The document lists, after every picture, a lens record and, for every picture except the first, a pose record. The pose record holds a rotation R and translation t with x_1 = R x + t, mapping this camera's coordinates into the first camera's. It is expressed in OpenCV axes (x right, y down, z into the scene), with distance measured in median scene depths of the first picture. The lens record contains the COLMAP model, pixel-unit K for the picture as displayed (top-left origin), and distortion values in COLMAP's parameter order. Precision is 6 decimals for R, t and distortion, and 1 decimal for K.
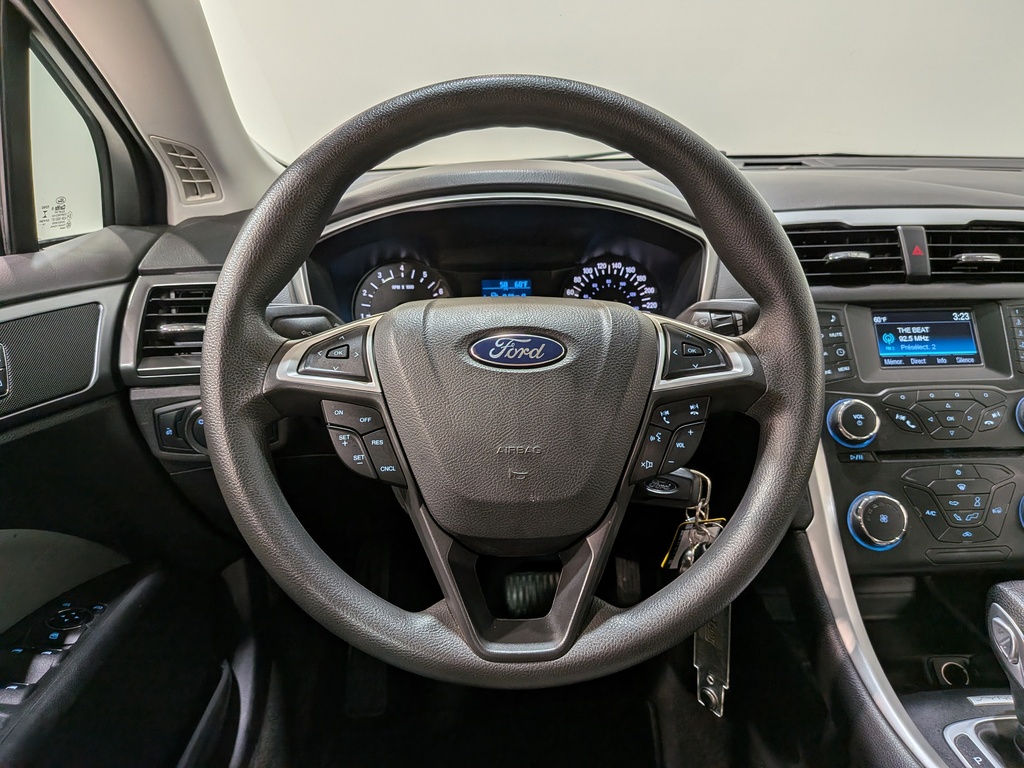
lens RADIAL K [[753.6, 0, 512.0], [0, 753.6, 384.0], [0, 0, 1]] dist [0.060786, -0.129062]
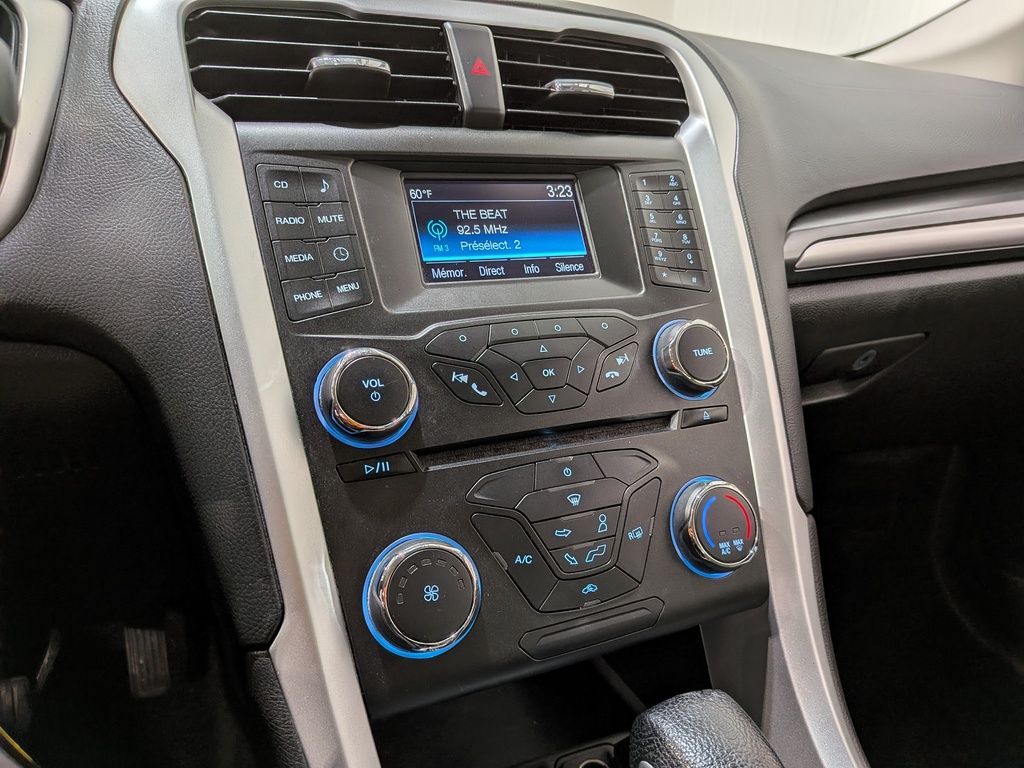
lens RADIAL K [[753.6, 0, 512.0], [0, 753.6, 384.0], [0, 0, 1]] dist [0.060786, -0.129062]
pose [[0.910688, -0.083443, 0.404580, 0.327879], [0.067352, 0.996274, 0.053873, 0.022529], [-0.407567, -0.021812, 0.912915, 0.507091]]
